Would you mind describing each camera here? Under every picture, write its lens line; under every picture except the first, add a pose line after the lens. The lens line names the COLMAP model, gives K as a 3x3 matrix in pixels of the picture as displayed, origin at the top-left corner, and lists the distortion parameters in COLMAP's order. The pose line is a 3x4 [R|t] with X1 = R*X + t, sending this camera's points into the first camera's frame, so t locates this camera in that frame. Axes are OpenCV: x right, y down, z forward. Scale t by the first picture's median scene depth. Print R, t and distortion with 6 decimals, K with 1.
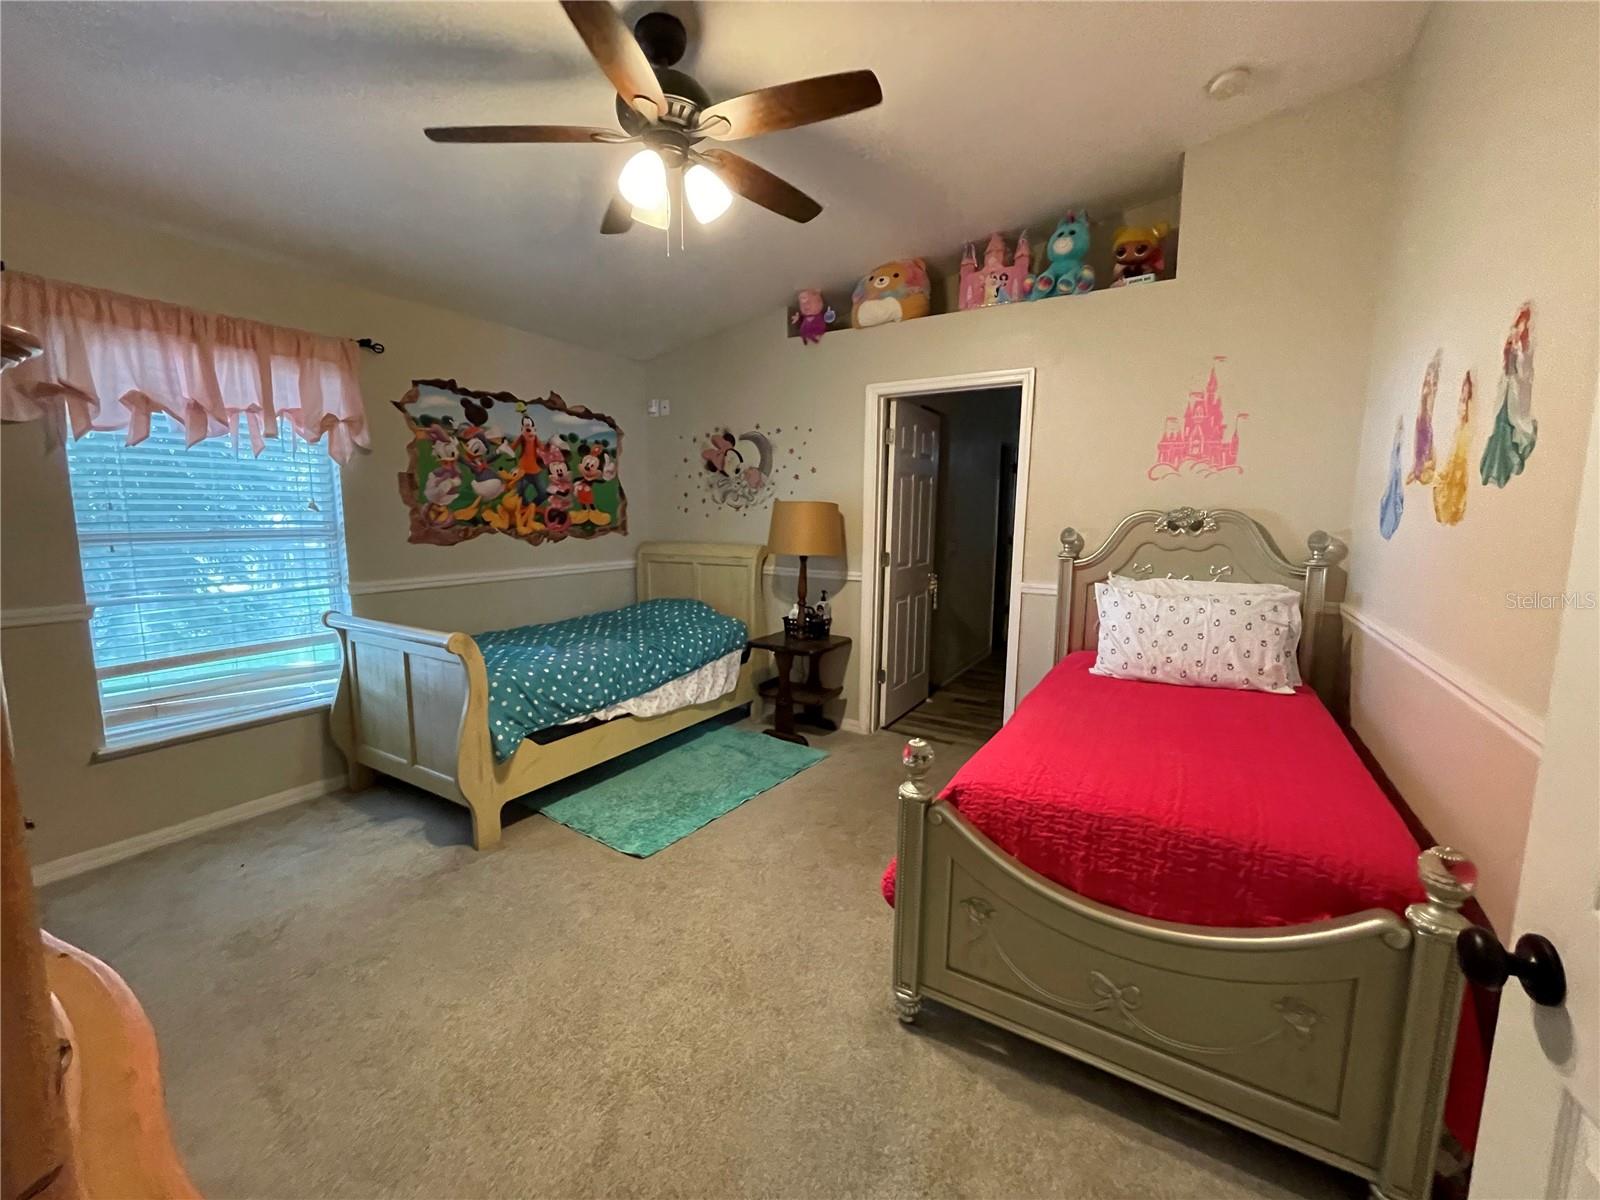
lens RADIAL K [[650.3, 0, 800.1], [0, 650.3, 597.5], [0, 0, 1]] dist [-0.002601, 0.000685]
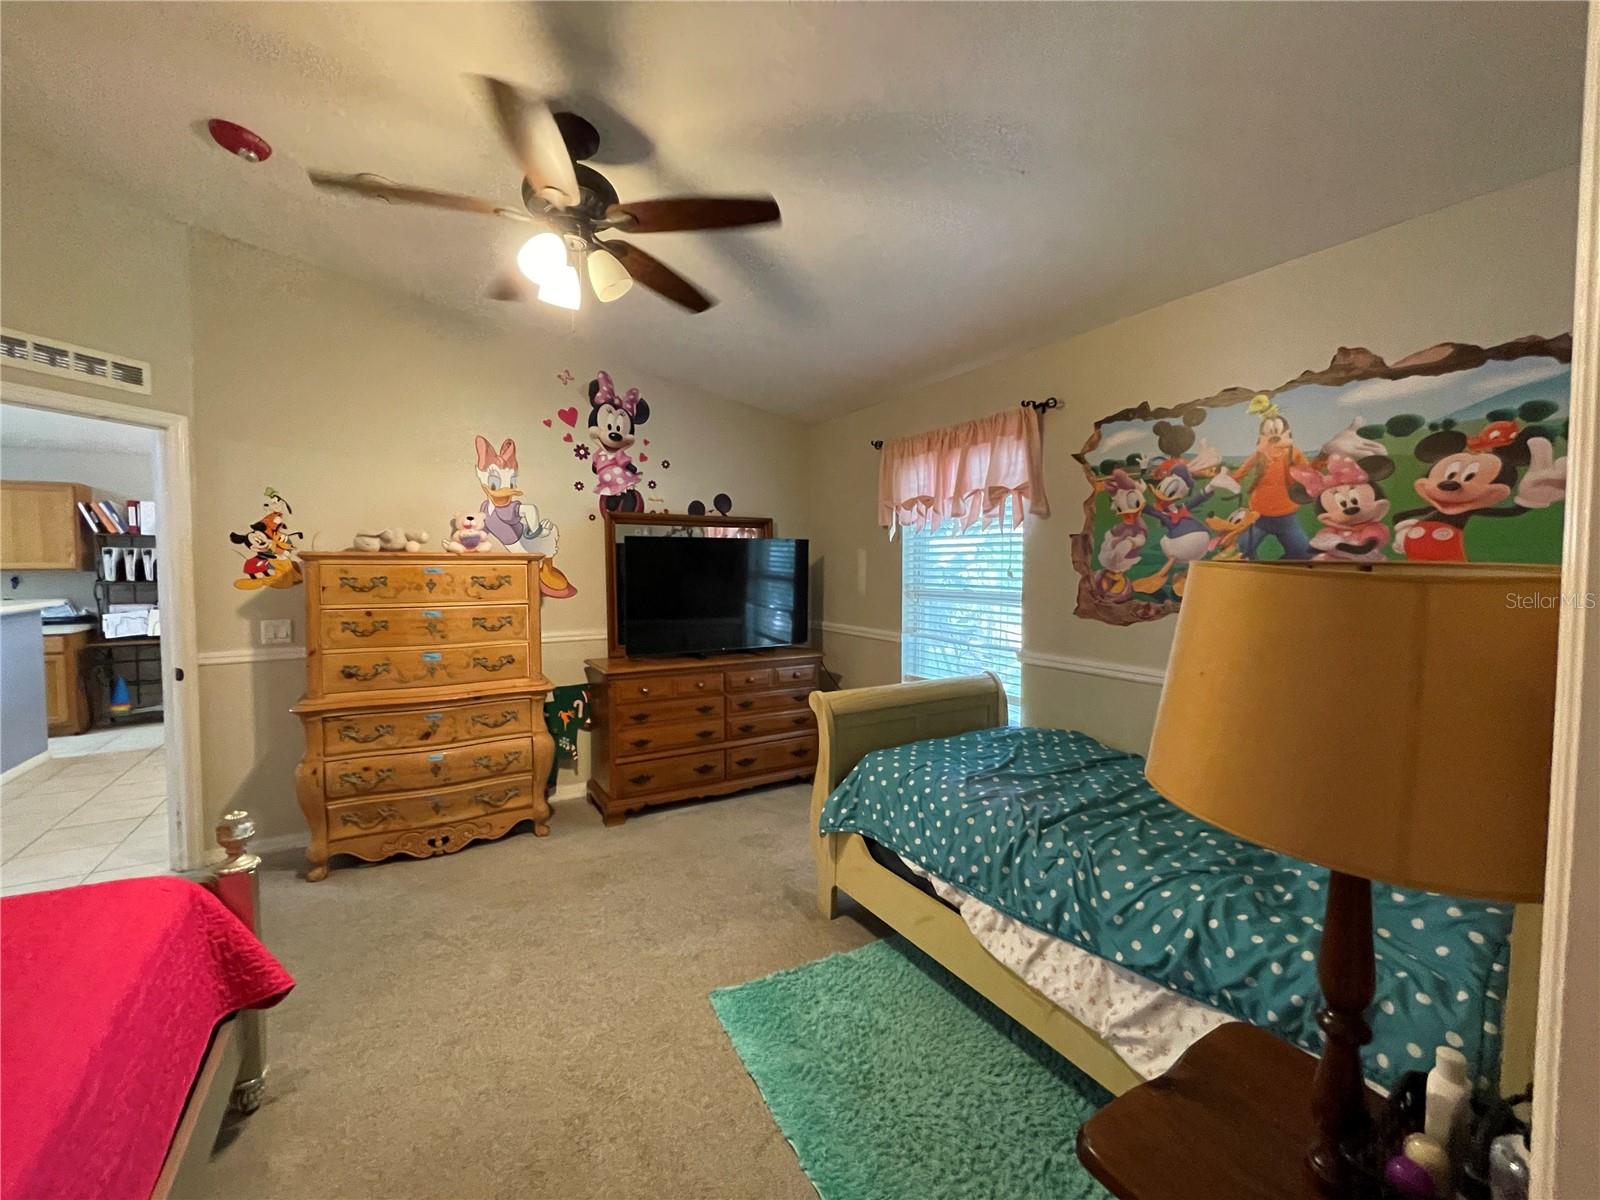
lens RADIAL K [[650.3, 0, 797.7], [0, 650.3, 601.1], [0, 0, 1]] dist [-0.002601, 0.000685]
pose [[-0.462014, 0.044672, -0.885747, 0.292328], [-0.118868, 0.986600, 0.111761, -0.143069], [0.878871, 0.156922, -0.450513, 0.976991]]
